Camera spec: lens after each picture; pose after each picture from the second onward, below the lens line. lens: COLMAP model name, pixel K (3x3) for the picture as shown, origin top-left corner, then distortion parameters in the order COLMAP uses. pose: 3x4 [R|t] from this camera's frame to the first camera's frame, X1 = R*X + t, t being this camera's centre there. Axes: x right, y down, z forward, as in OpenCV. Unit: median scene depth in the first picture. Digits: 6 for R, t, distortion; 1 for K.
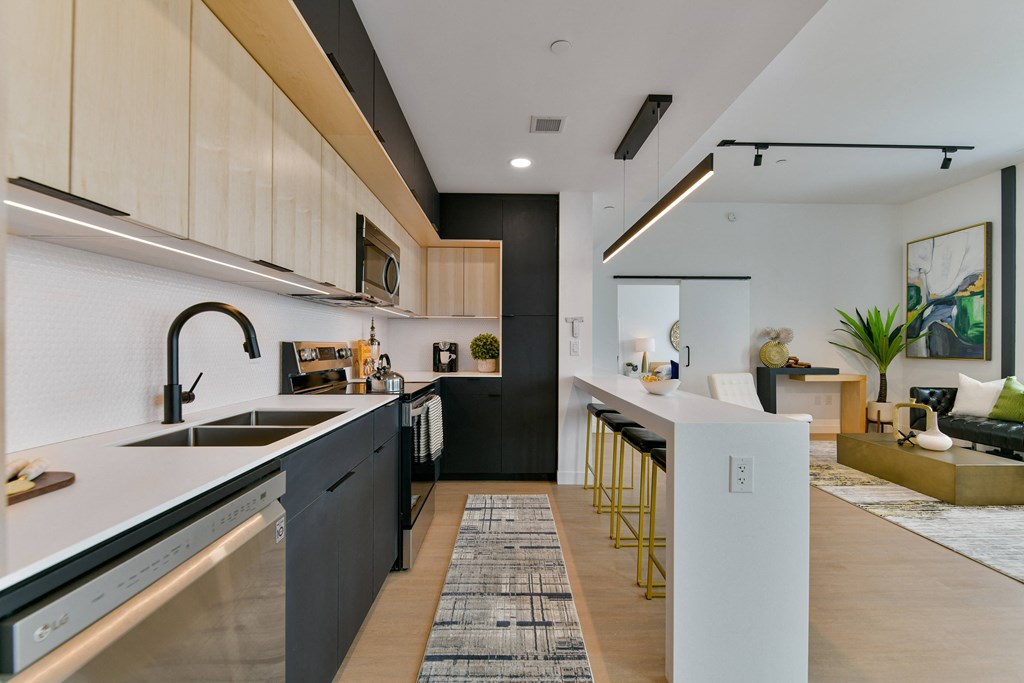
lens RADIAL K [[453.8, 0, 512.7], [0, 453.8, 348.2], [0, 0, 1]] dist [0.009882, -0.007538]
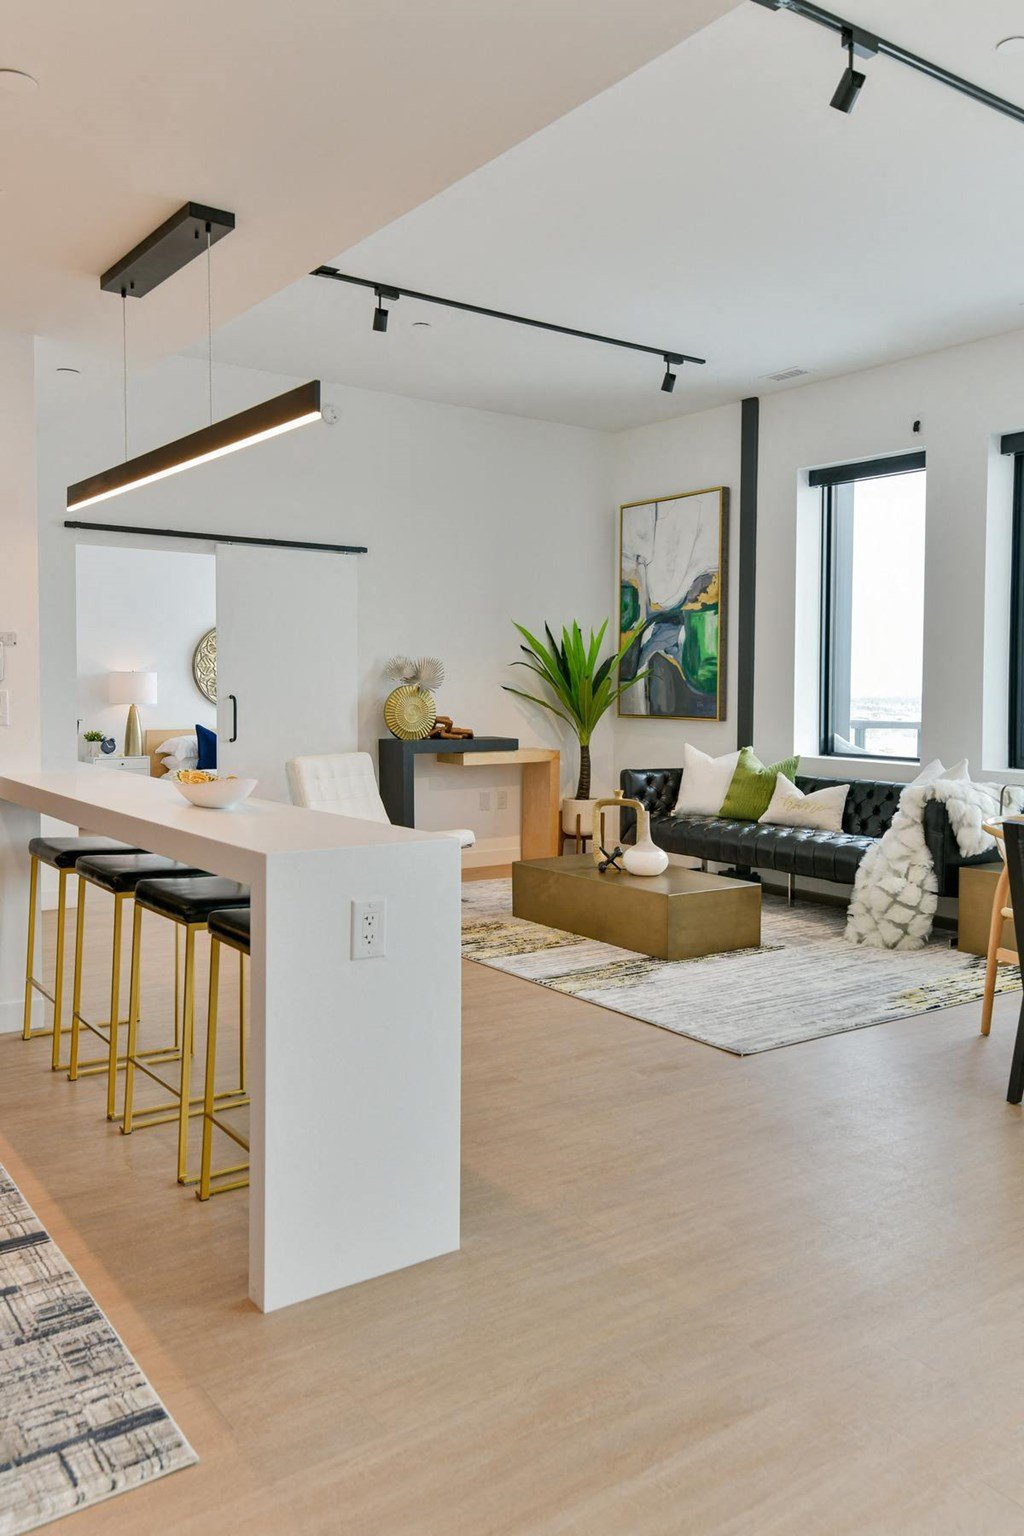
lens RADIAL K [[1195.7, 0, 514.7], [0, 1195.7, 745.8], [0, 0, 1]] dist [0.046996, 0.009465]
pose [[0.819452, -0.025770, 0.572568, -0.097775], [-0.002523, 0.998817, 0.048566, -0.019331], [-0.573142, -0.041242, 0.818418, -0.164242]]
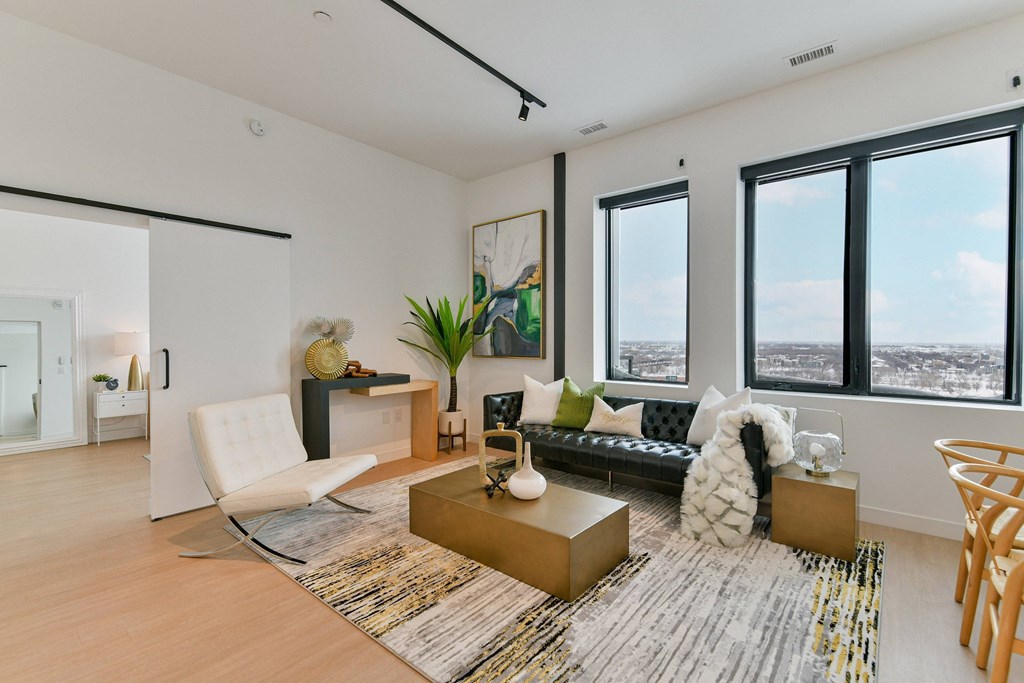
lens RADIAL K [[453.8, 0, 514.9], [0, 453.8, 331.9], [0, 0, 1]] dist [0.009882, -0.007538]
pose [[0.653661, 0.005649, 0.756766, 0.368719], [0.010484, 0.999809, -0.016519, -0.016777], [-0.756714, 0.018731, 0.653477, 0.529589]]
